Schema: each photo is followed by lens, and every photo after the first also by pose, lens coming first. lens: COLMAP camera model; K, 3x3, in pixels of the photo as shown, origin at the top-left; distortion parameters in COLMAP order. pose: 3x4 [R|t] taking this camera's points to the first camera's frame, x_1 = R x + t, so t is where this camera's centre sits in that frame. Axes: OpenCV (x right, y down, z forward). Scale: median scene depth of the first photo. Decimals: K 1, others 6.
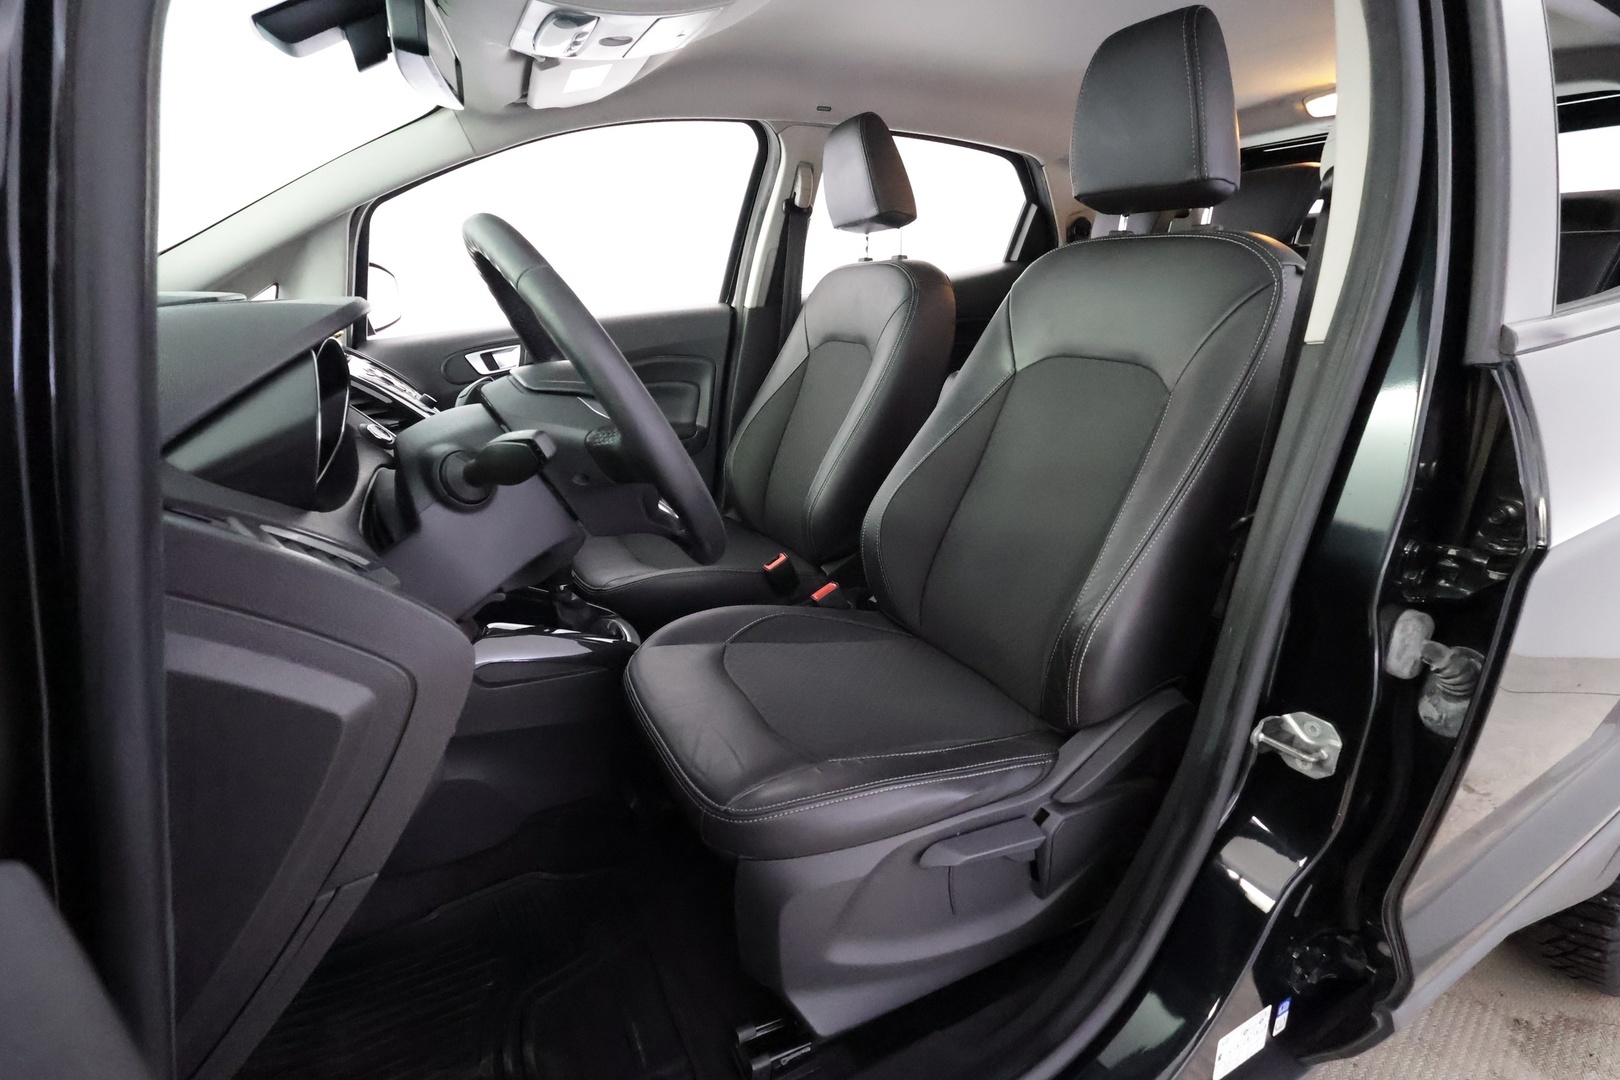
lens RADIAL K [[759.0, 0, 810.0], [0, 759.0, 540.0], [0, 0, 1]] dist [-0.000855, 0.000515]
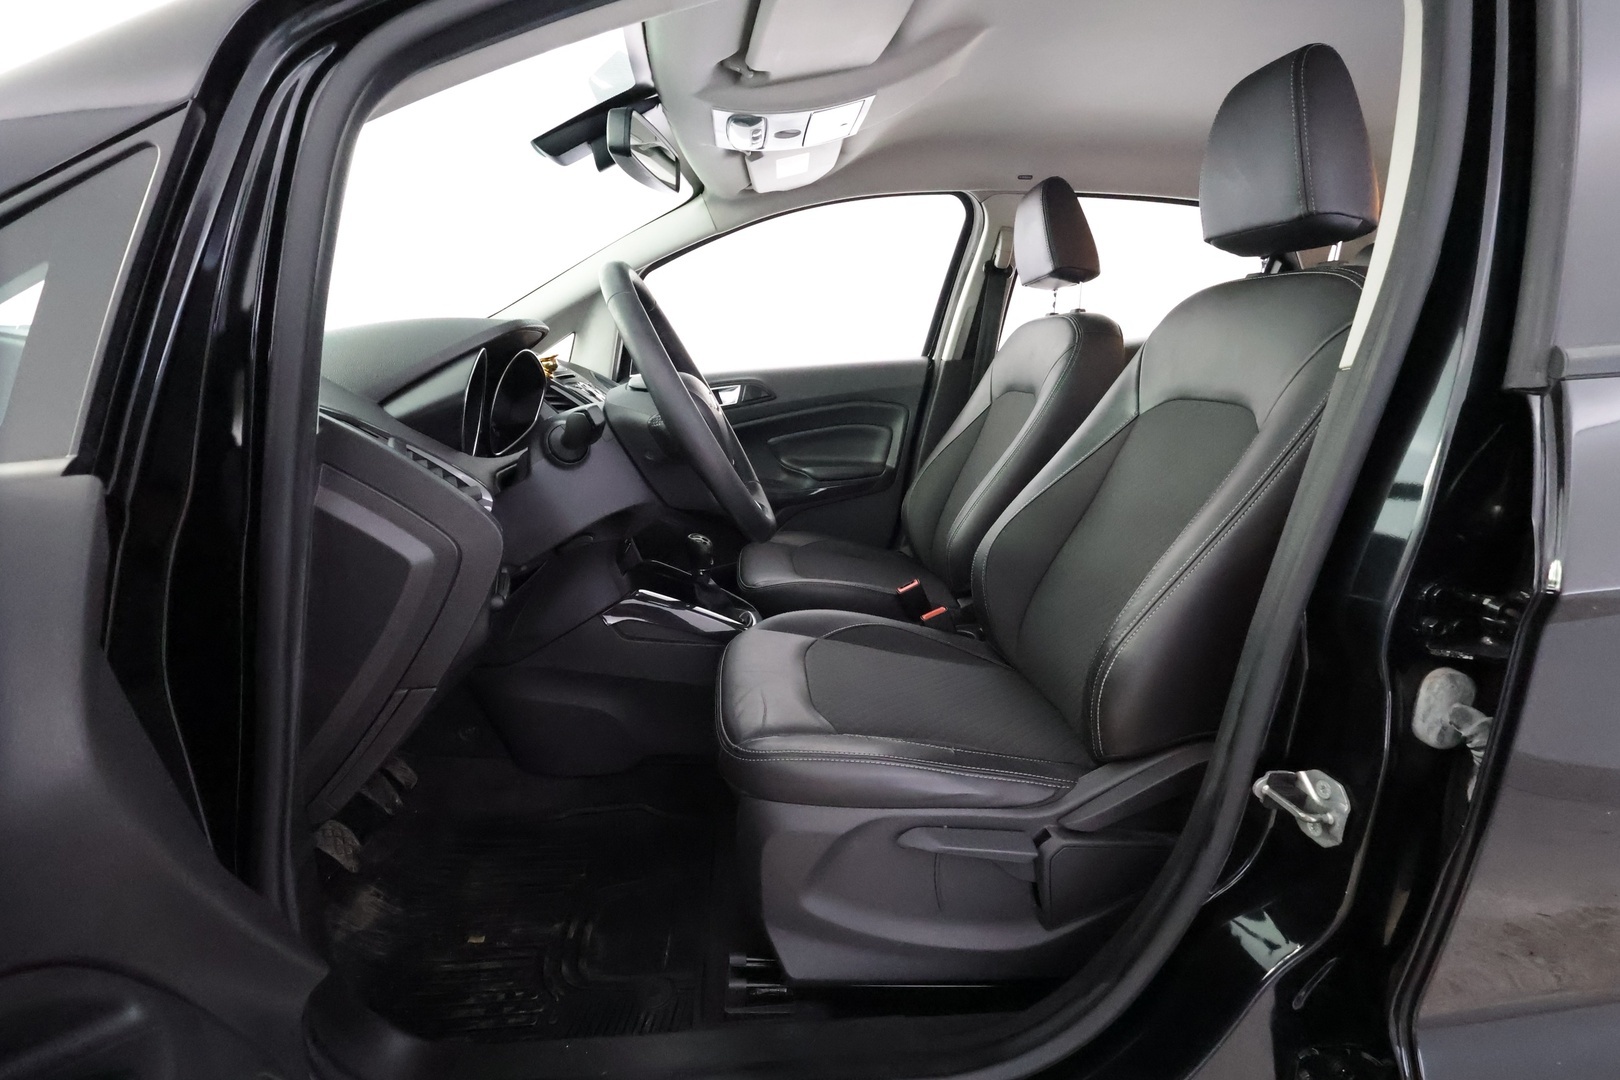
lens RADIAL K [[759.0, 0, 810.0], [0, 759.0, 540.0], [0, 0, 1]] dist [-0.000855, 0.000515]
pose [[0.923071, 0.104637, -0.370124, 0.291389], [-0.138107, 0.988280, -0.065039, 0.072025], [0.358980, 0.111152, 0.926703, -0.061799]]
